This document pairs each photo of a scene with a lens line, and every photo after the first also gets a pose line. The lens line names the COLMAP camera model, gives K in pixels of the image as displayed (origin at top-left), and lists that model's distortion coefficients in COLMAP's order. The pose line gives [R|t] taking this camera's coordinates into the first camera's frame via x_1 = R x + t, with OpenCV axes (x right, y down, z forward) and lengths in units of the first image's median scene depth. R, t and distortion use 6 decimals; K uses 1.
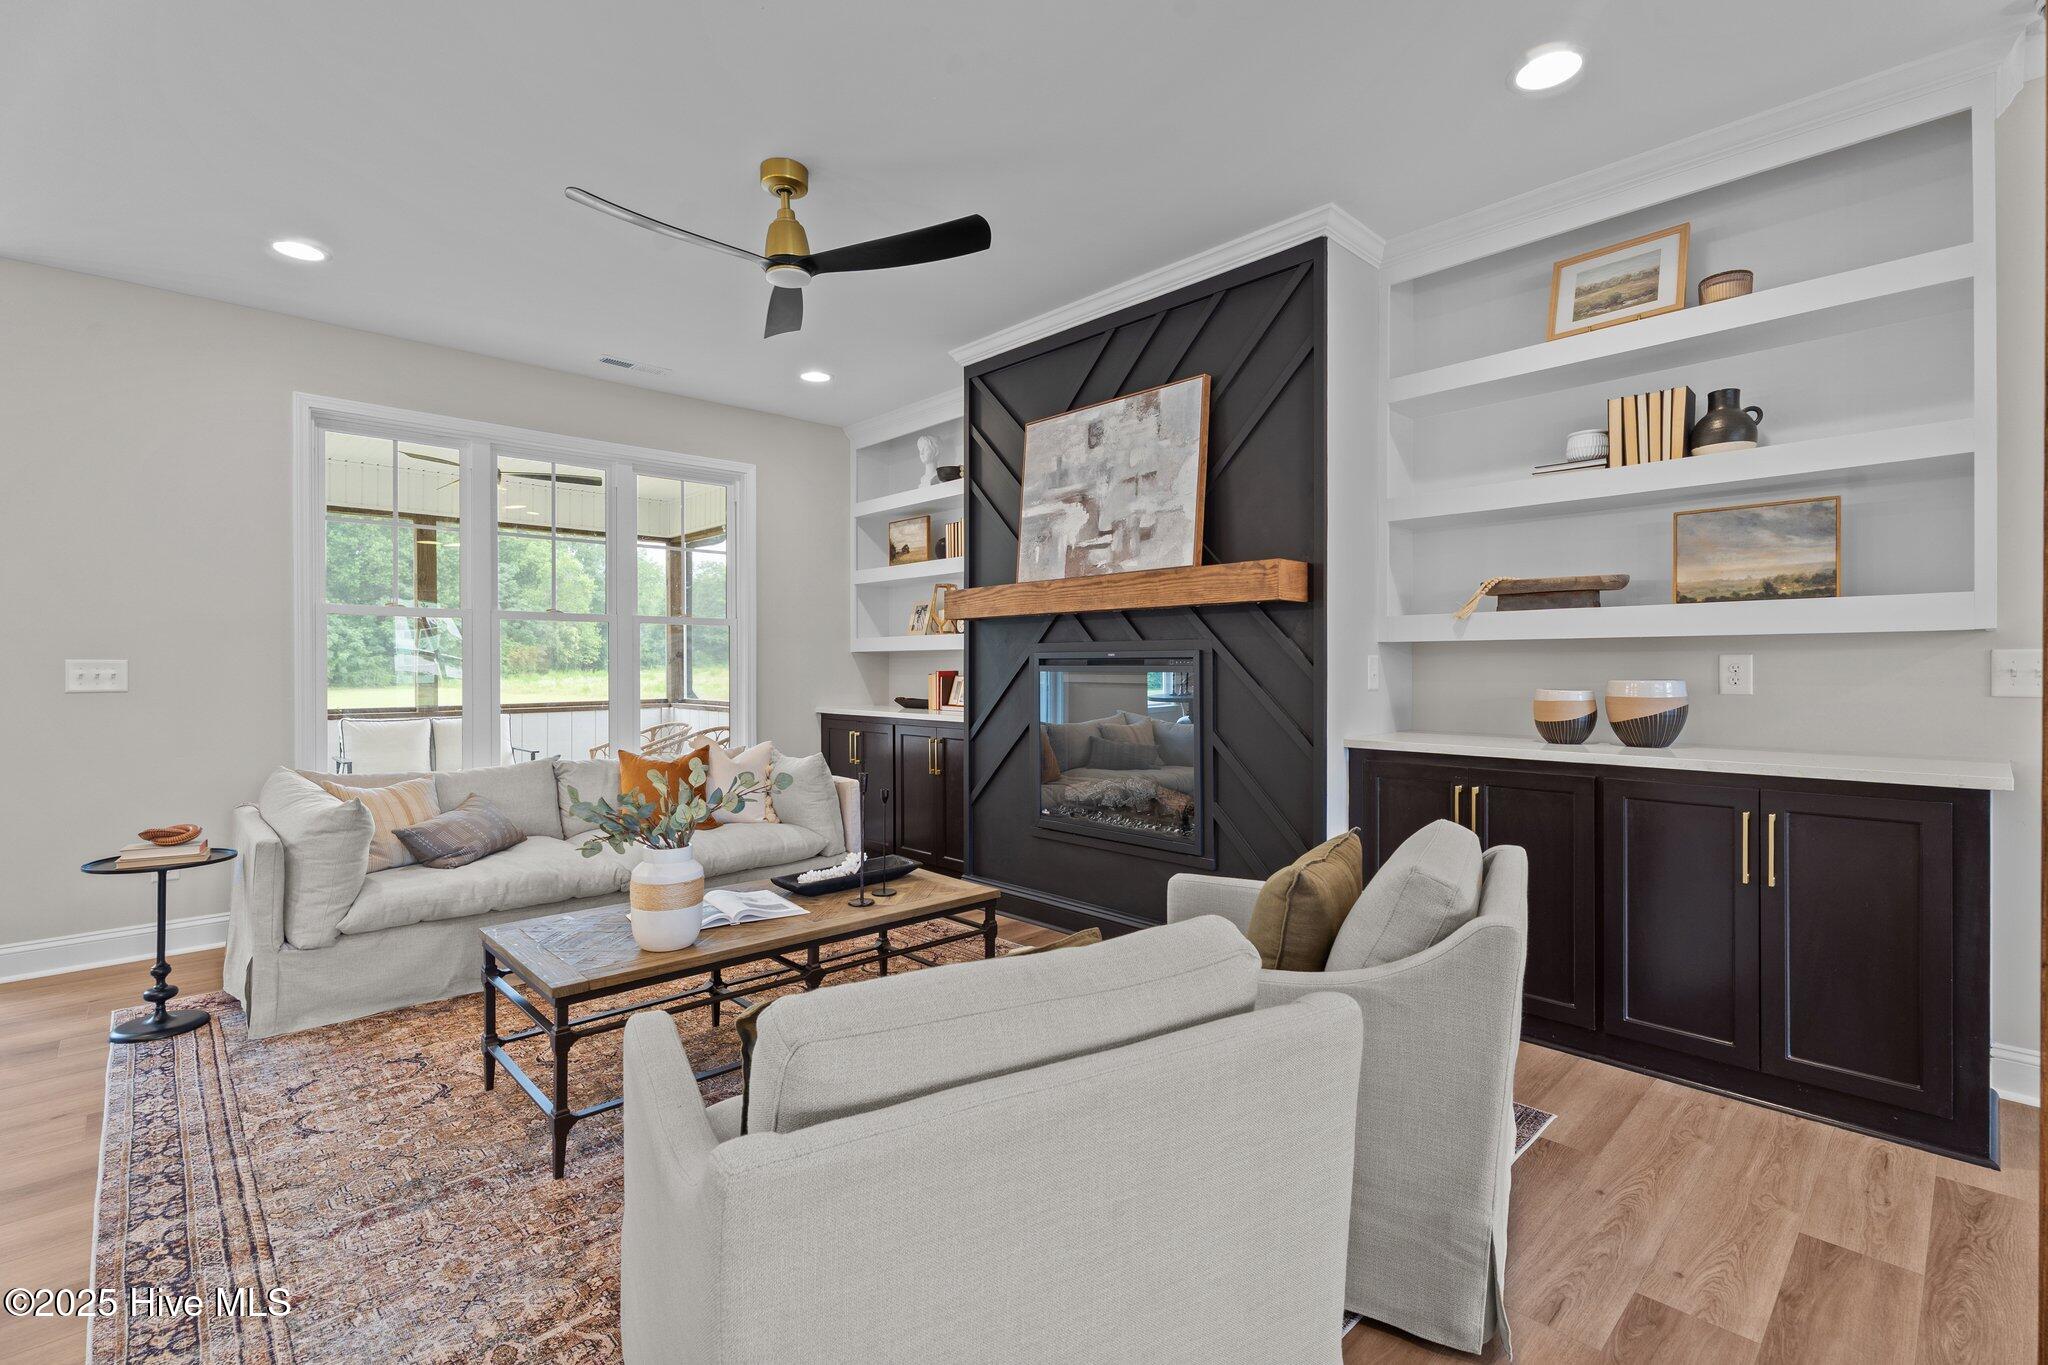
lens RADIAL K [[915.8, 0, 1027.9], [0, 915.8, 671.5], [0, 0, 1]] dist [0.002489, -0.003215]
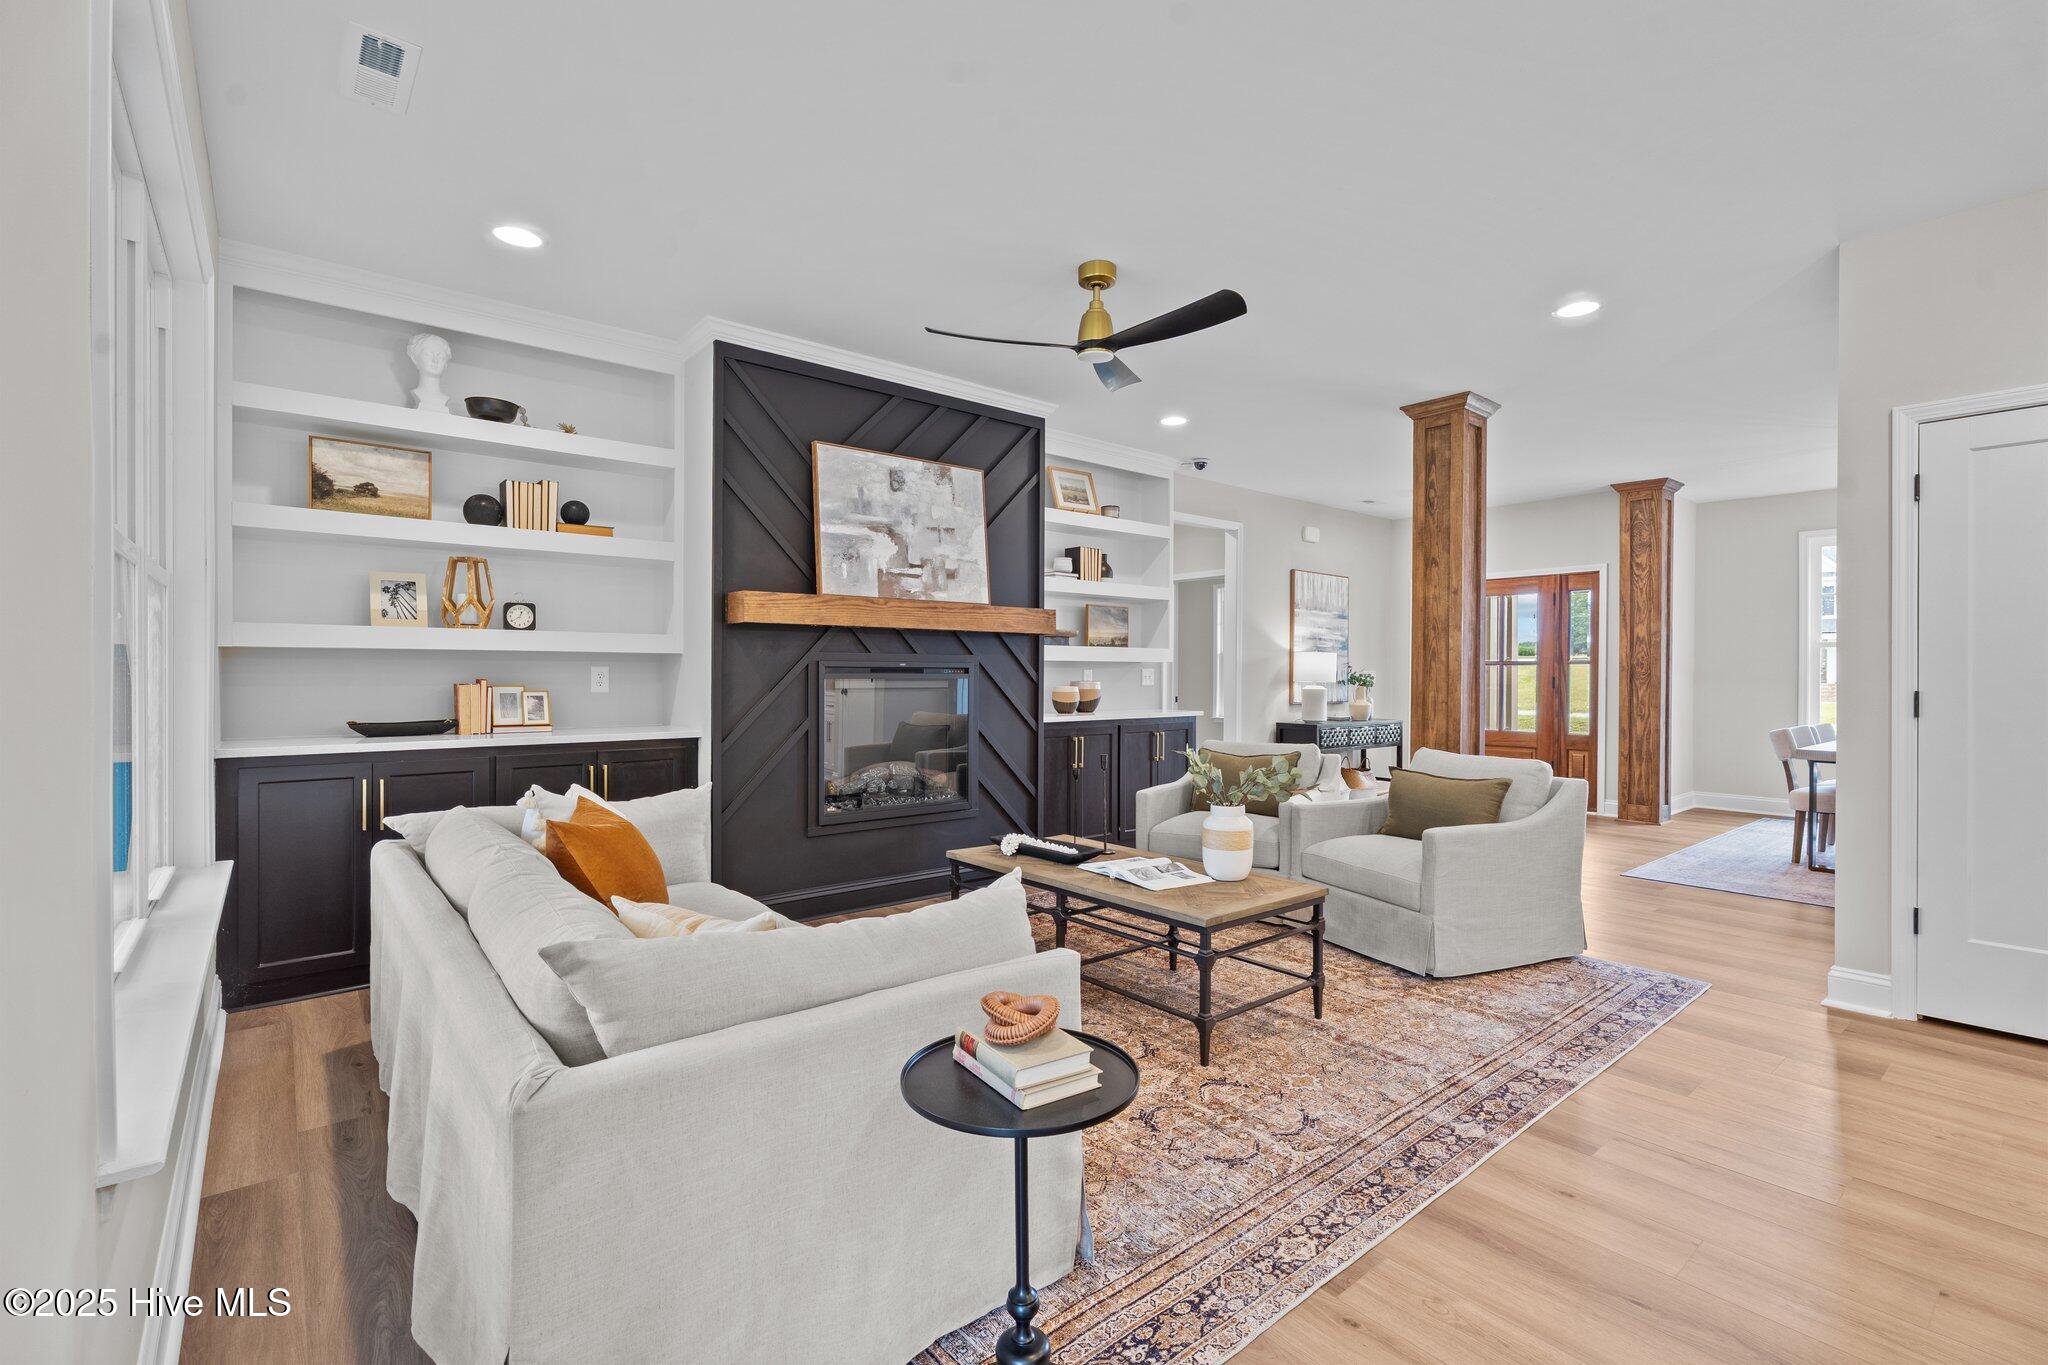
lens RADIAL K [[910.5, 0, 1024.0], [0, 910.5, 682.5], [0, 0, 1]] dist [-0.000010, -0.000003]
pose [[0.073828, -0.006668, 0.997249, -1.153863], [0.004363, 0.999970, 0.006363, -0.001547], [-0.997261, 0.003881, 0.073855, 0.781278]]
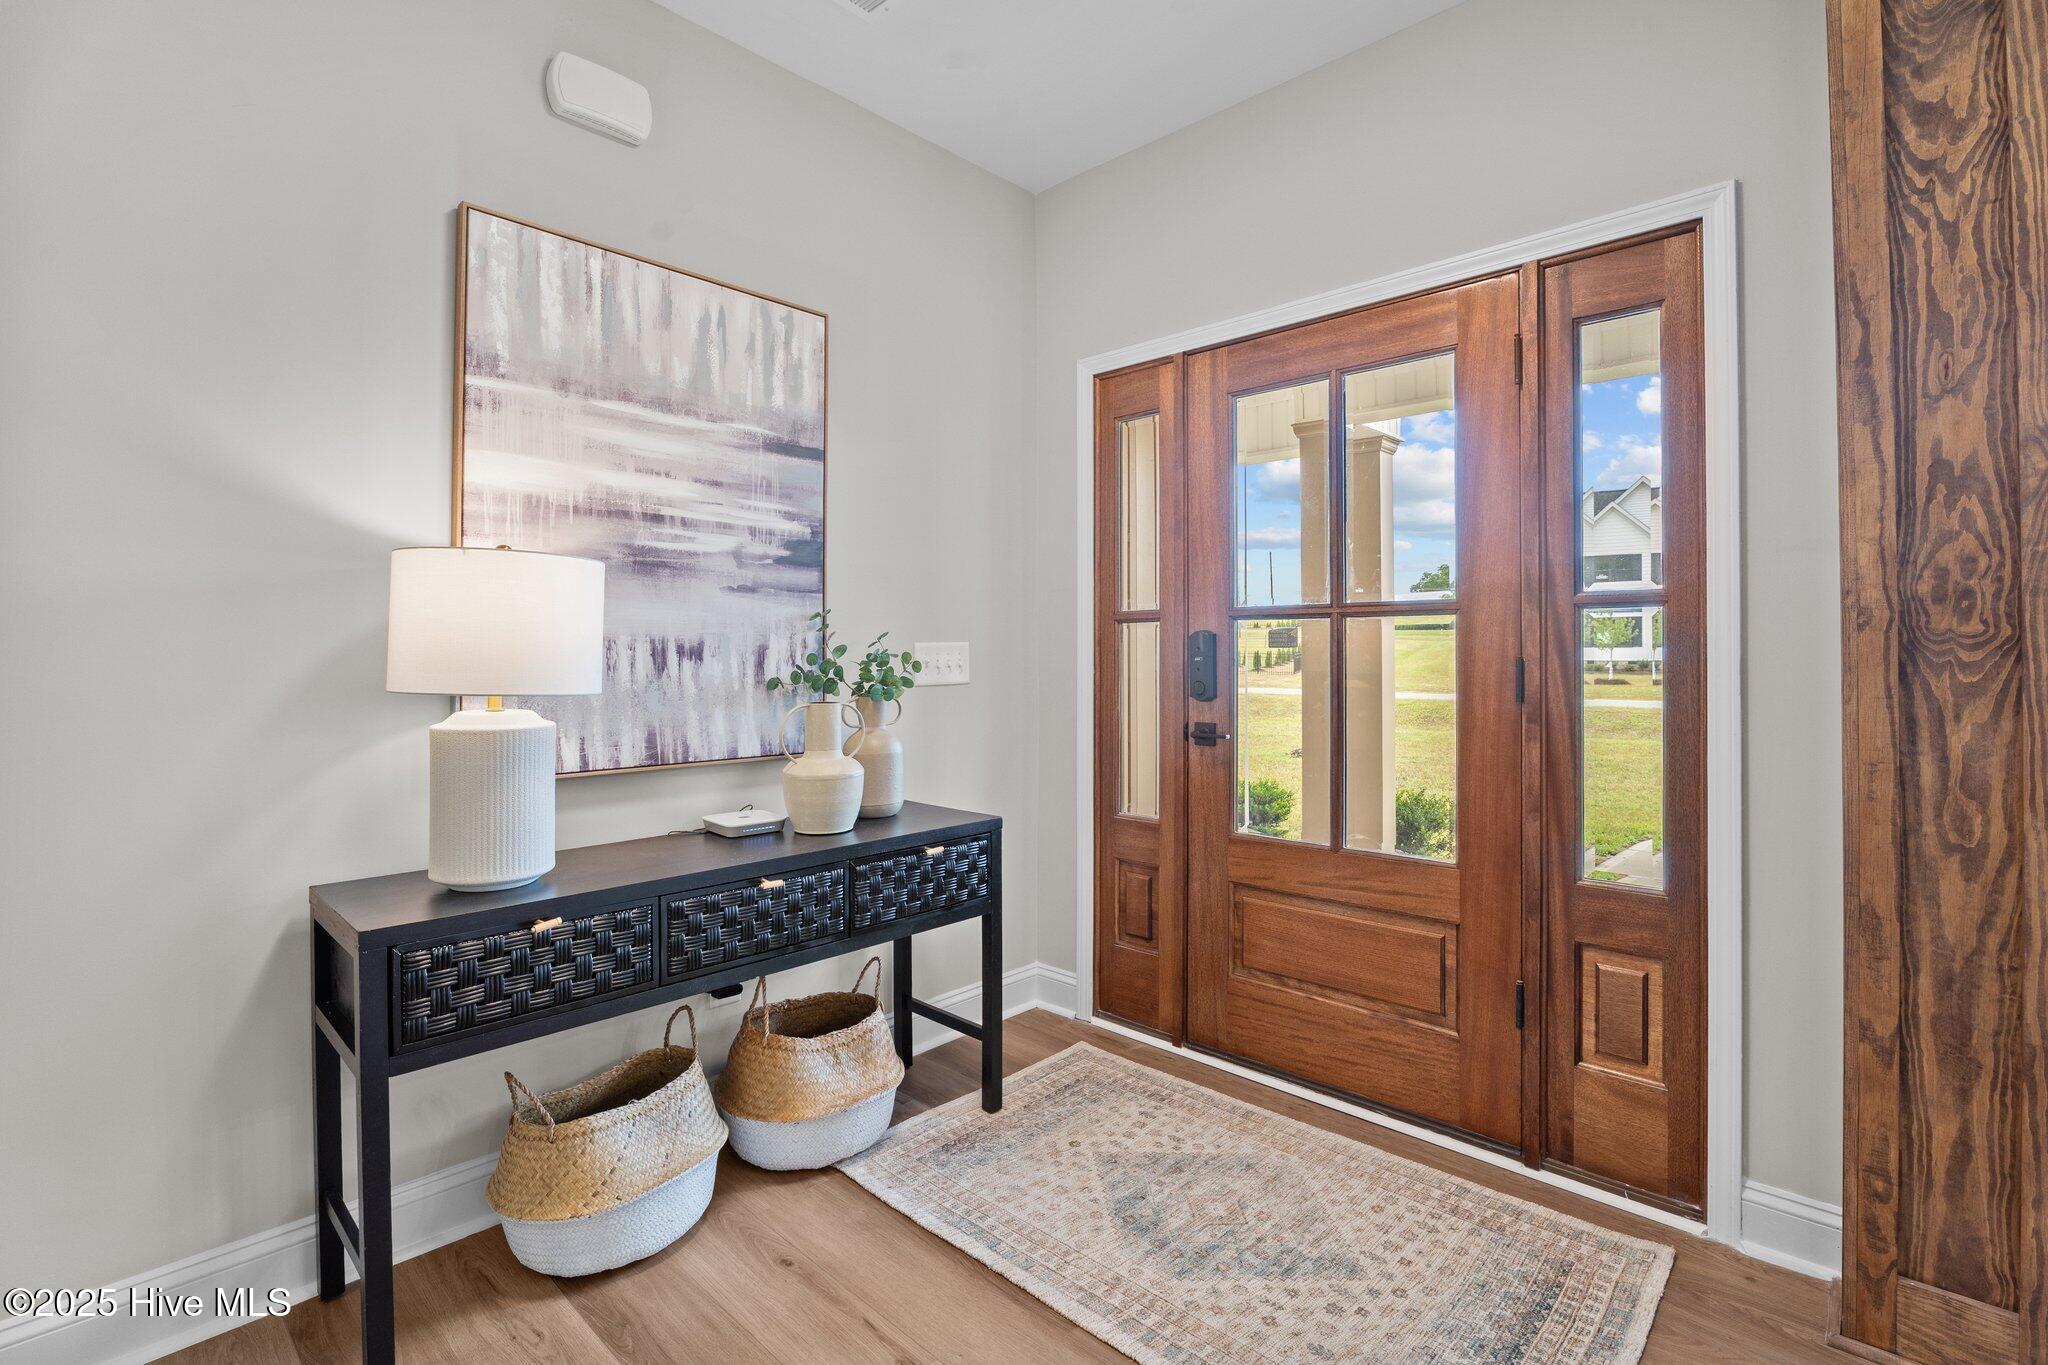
lens RADIAL K [[950.6, 0, 1019.7], [0, 950.6, 655.1], [0, 0, 1]] dist [-0.018354, -0.000188]
pose [[-0.032885, -0.004775, 0.999448, 0.544691], [0.015146, 0.999871, 0.005275, -0.004552], [-0.999344, 0.015311, -0.032808, 0.006037]]
